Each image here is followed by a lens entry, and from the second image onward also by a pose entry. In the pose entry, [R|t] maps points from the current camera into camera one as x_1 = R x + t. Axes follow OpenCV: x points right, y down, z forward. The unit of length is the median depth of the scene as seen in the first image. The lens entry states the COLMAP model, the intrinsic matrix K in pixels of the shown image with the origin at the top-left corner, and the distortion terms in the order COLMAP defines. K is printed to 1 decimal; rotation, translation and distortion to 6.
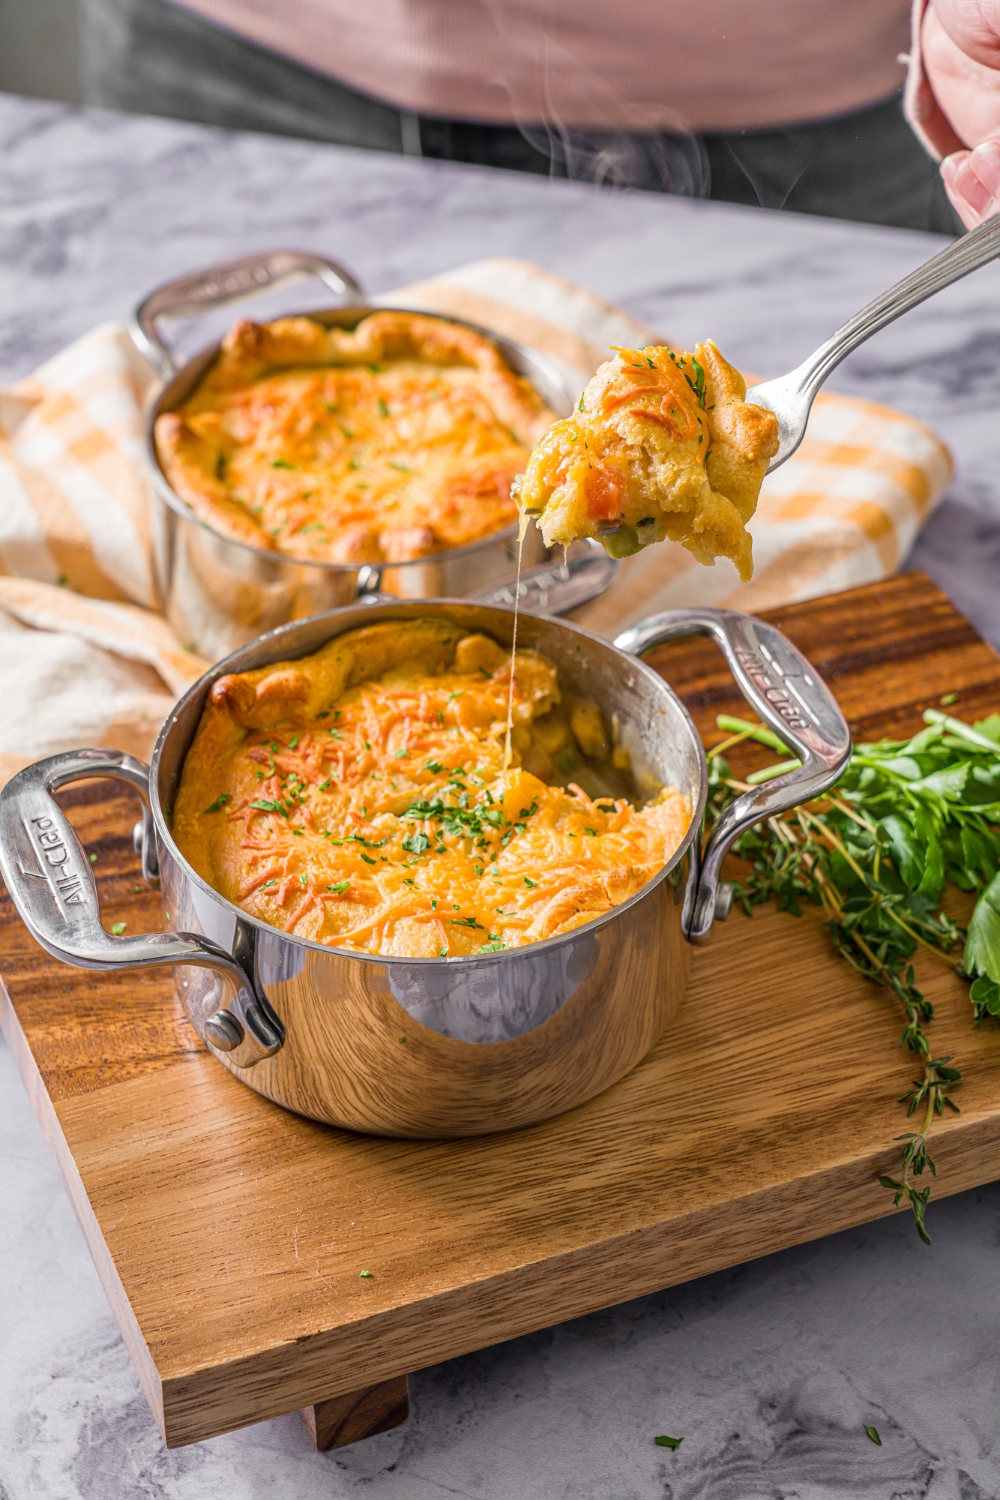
lens RADIAL K [[2988.7, 0, 540.8], [0, 2988.7, 746.0], [0, 0, 1]] dist [0.071026, -0.225306]
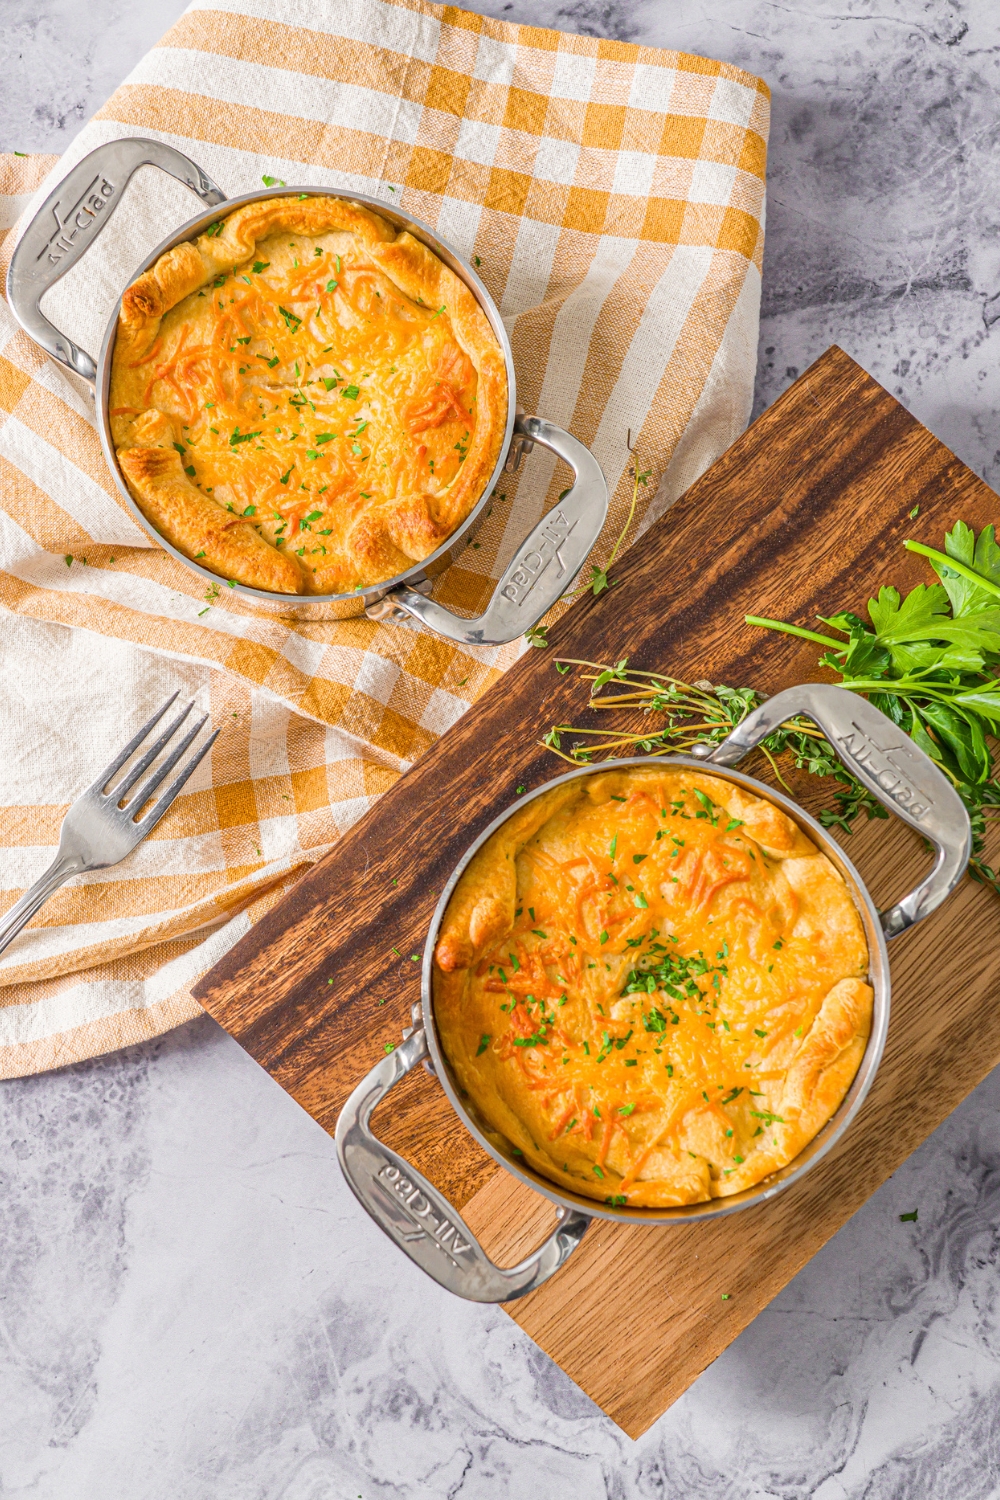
lens RADIAL K [[1900.4, 0, 500.0], [0, 1900.4, 750.0], [0, 0, 1]] dist [0.028140, -0.018659]
pose [[0.924349, -0.379862, 0.035821, -0.085666], [0.242687, 0.657790, 0.713033, -0.607471], [-0.294417, -0.650398, 0.700215, 0.551673]]
